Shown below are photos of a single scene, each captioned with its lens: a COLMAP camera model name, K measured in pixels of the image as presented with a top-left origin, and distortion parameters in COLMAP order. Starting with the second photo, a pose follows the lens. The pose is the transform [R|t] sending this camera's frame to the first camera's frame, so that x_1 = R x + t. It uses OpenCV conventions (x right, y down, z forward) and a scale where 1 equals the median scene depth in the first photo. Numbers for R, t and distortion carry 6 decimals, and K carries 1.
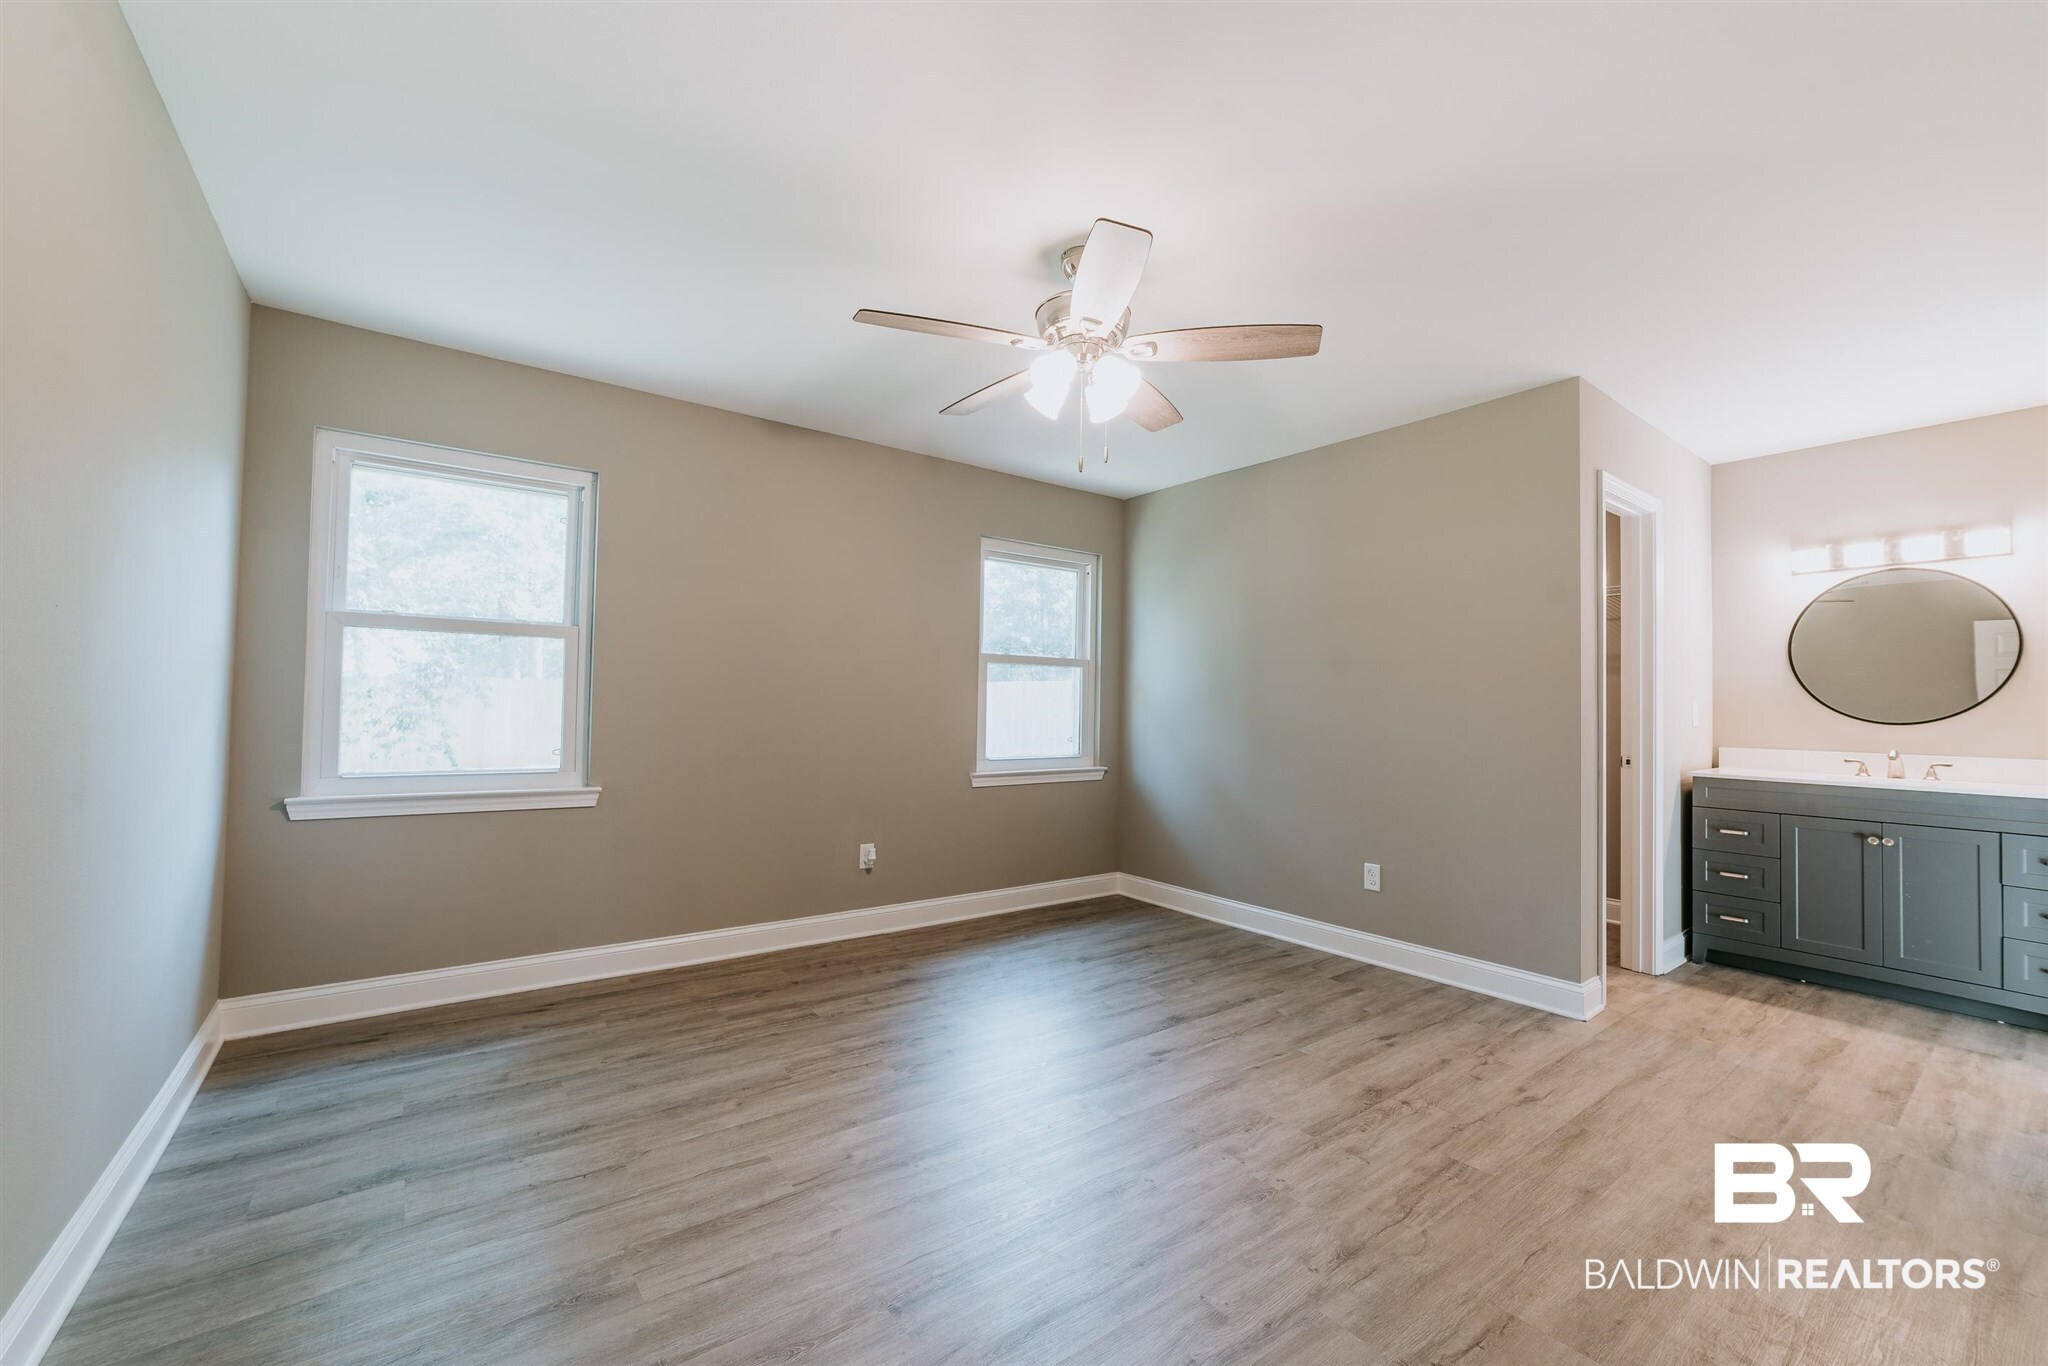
lens RADIAL K [[789.1, 0, 1014.6], [0, 789.1, 684.8], [0, 0, 1]] dist [-0.024819, 0.006440]
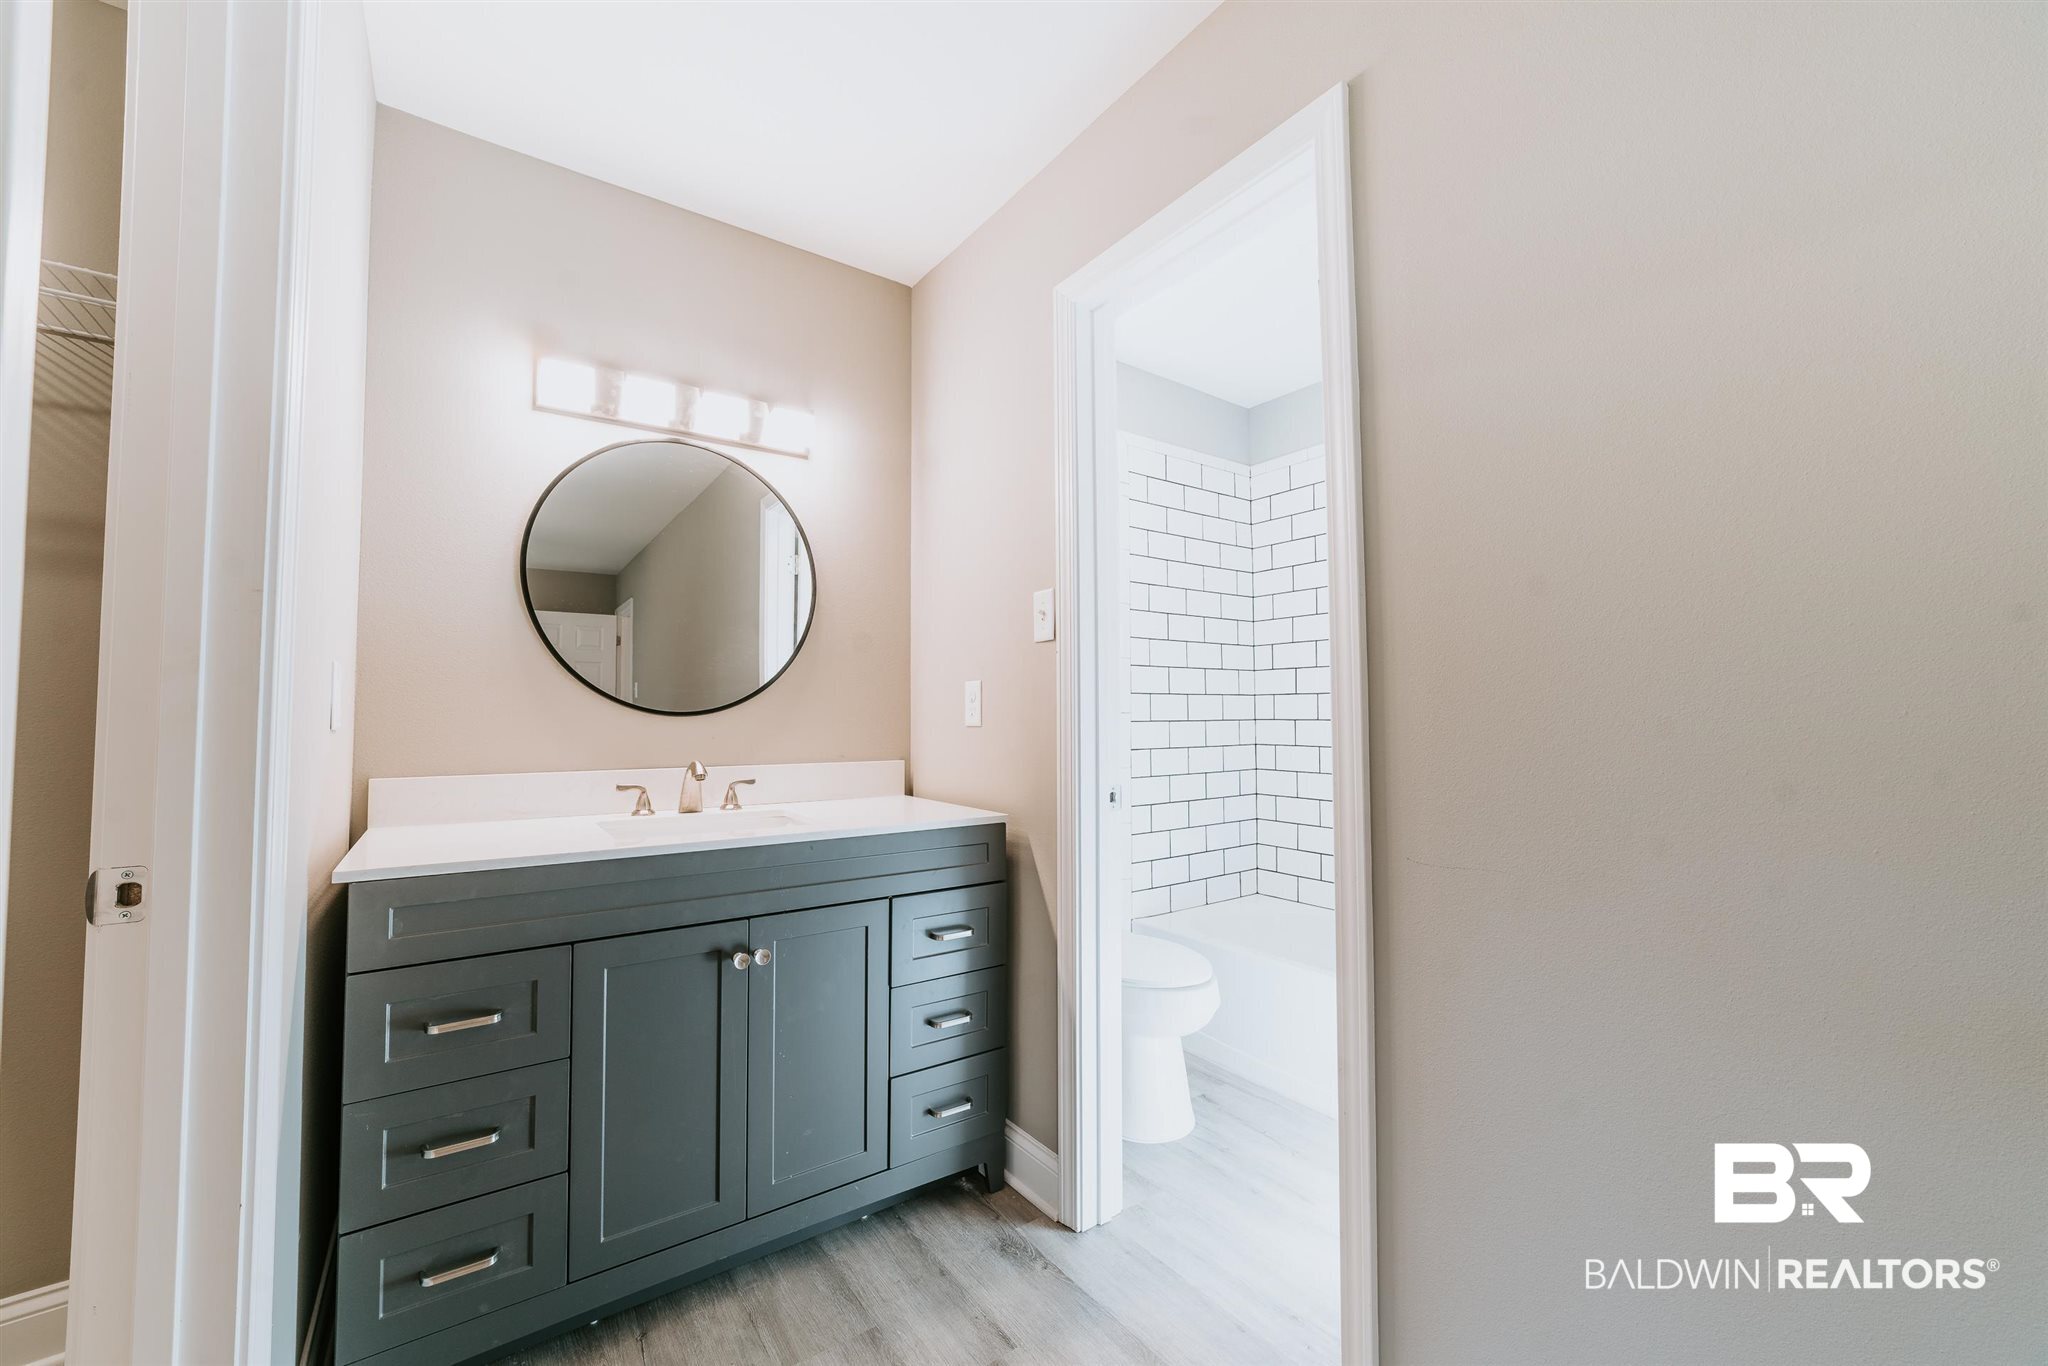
lens RADIAL K [[789.1, 0, 1014.6], [0, 789.1, 684.8], [0, 0, 1]] dist [-0.024819, 0.006440]
pose [[0.011734, 0.023645, 0.999652, 0.574214], [-0.025327, 0.999407, -0.023342, 0.037283], [-0.999610, -0.025045, 0.012326, 0.753136]]
